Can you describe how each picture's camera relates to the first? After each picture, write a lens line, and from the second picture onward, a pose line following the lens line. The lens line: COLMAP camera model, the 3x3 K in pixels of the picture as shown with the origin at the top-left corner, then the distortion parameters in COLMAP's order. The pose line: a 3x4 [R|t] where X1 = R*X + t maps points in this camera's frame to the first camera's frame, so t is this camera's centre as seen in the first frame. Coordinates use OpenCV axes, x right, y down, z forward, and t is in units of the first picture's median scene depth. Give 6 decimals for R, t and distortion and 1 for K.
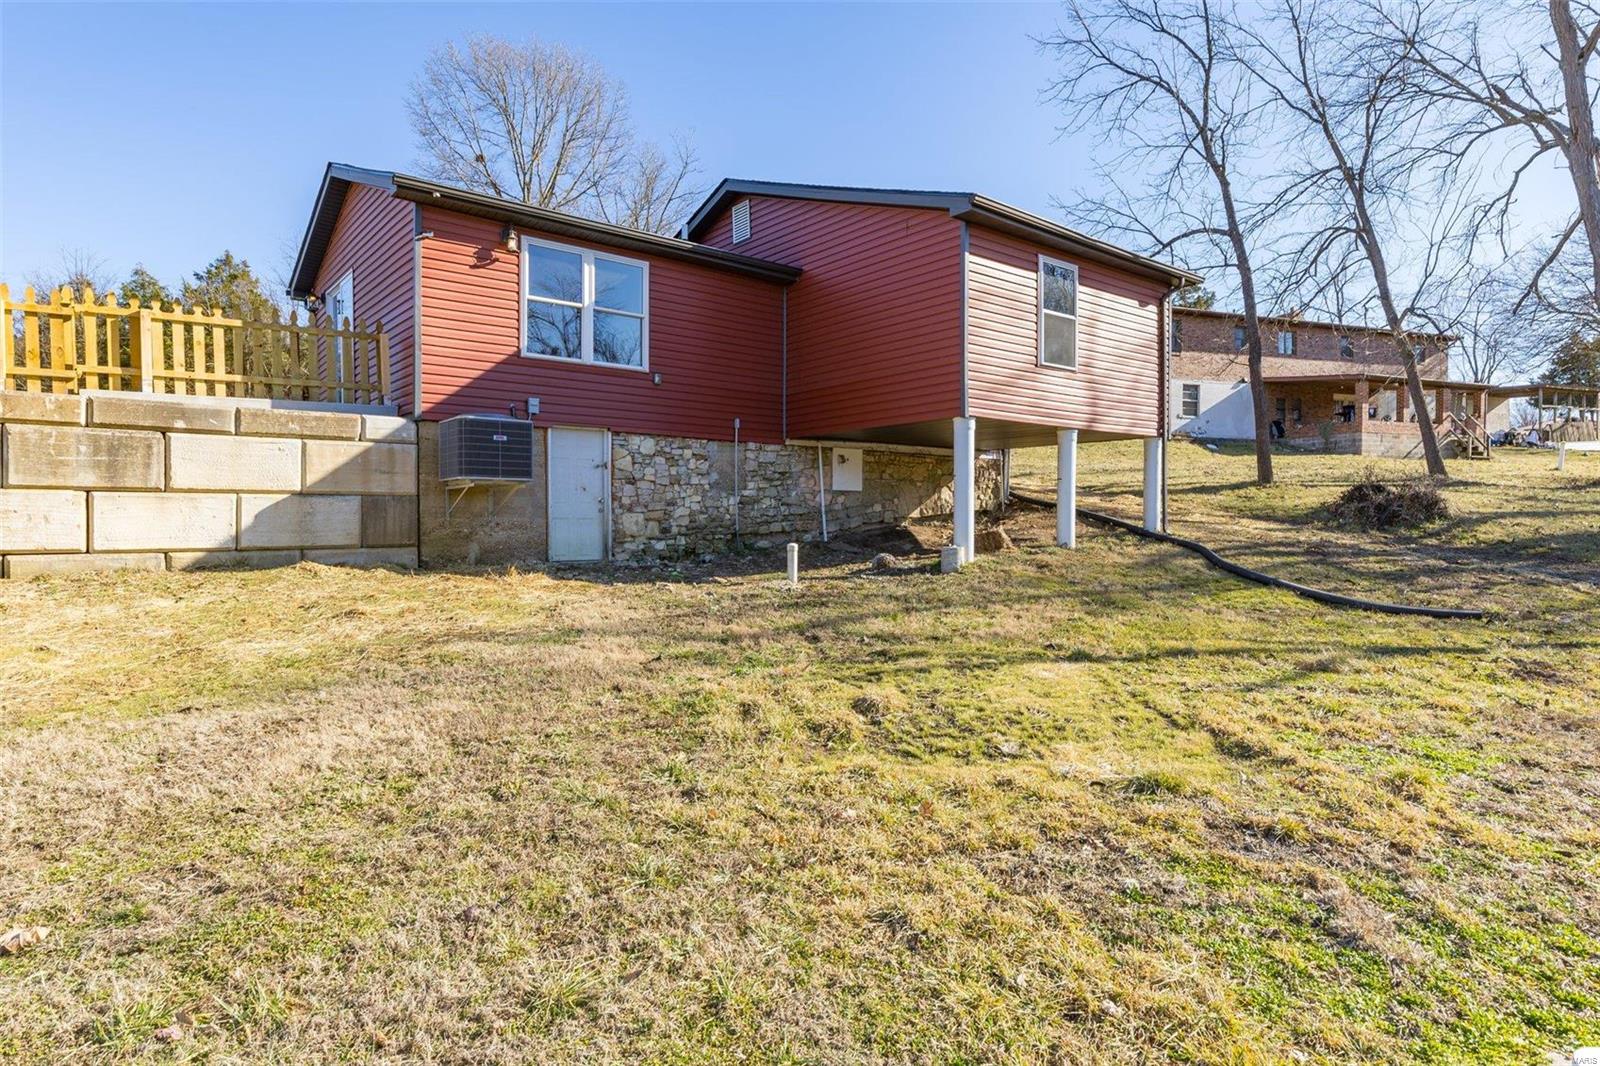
lens RADIAL K [[905.2, 0, 800.0], [0, 905.2, 527.6], [0, 0, 1]] dist [0.001875, 0.000084]
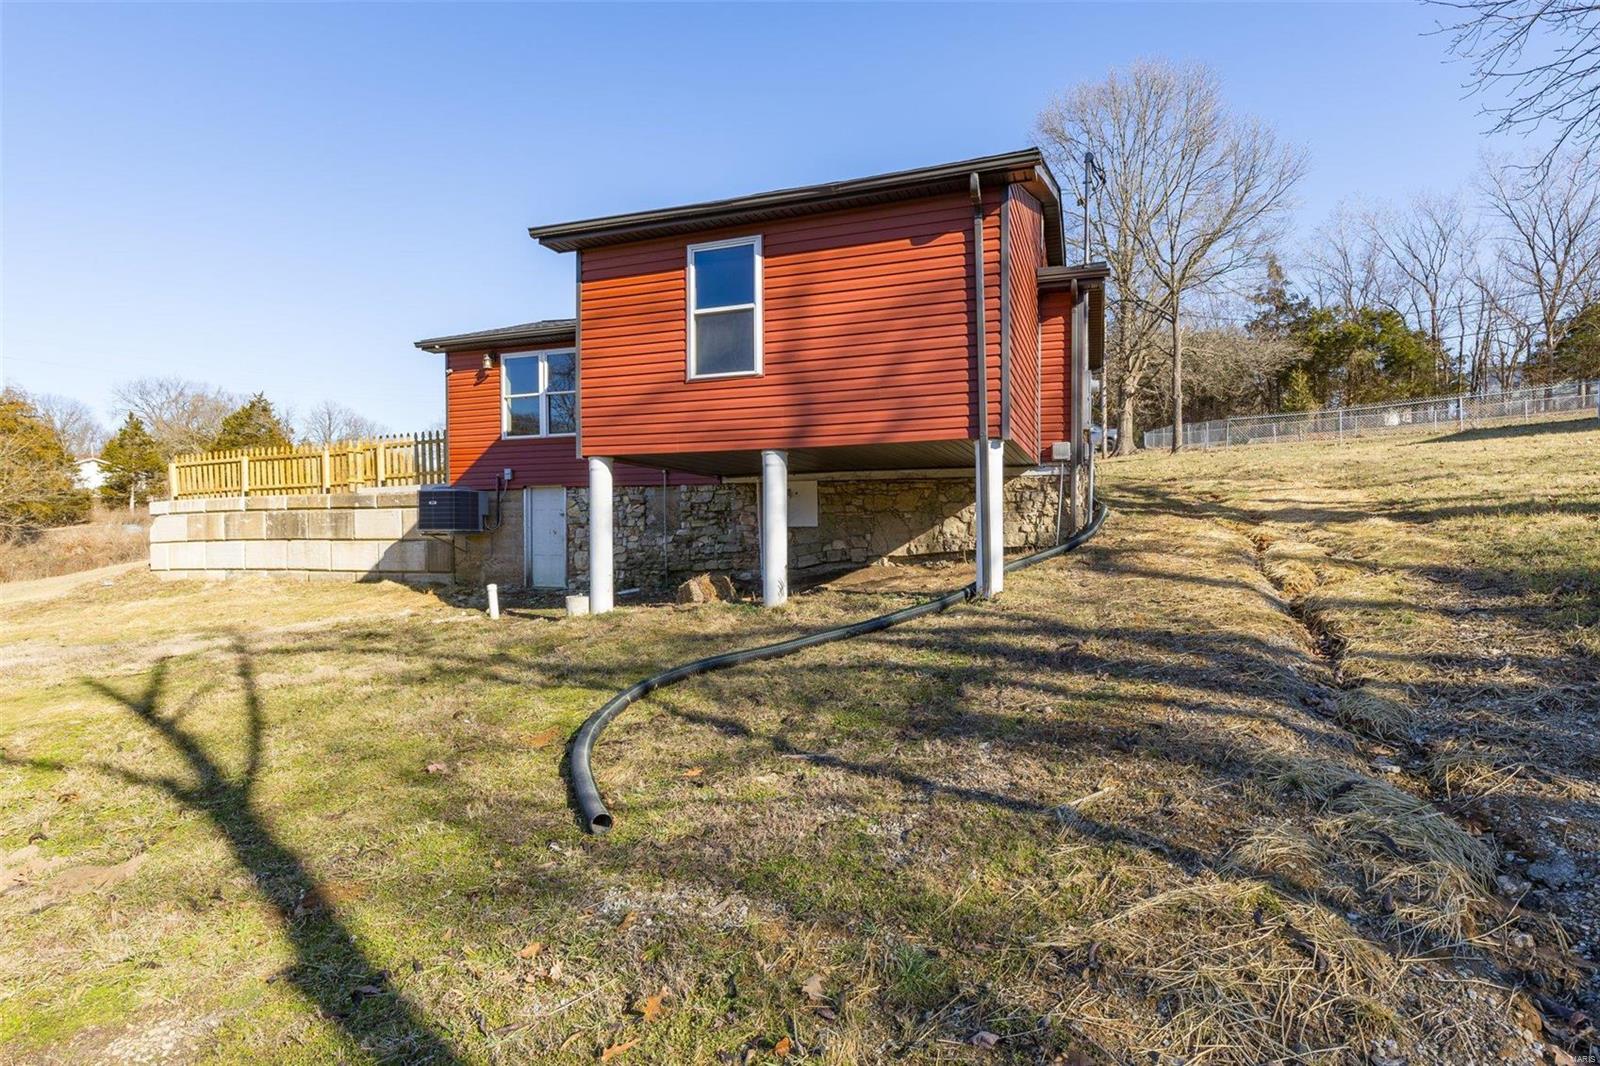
lens RADIAL K [[818.2, 0, 800.0], [0, 818.2, 541.1], [0, 0, 1]] dist [0.001491, 0.000149]
pose [[0.500048, 0.006103, -0.865976, 0.894415], [-0.002874, 0.999981, 0.005388, -0.034994], [0.865993, -0.000205, 0.500057, 0.667005]]
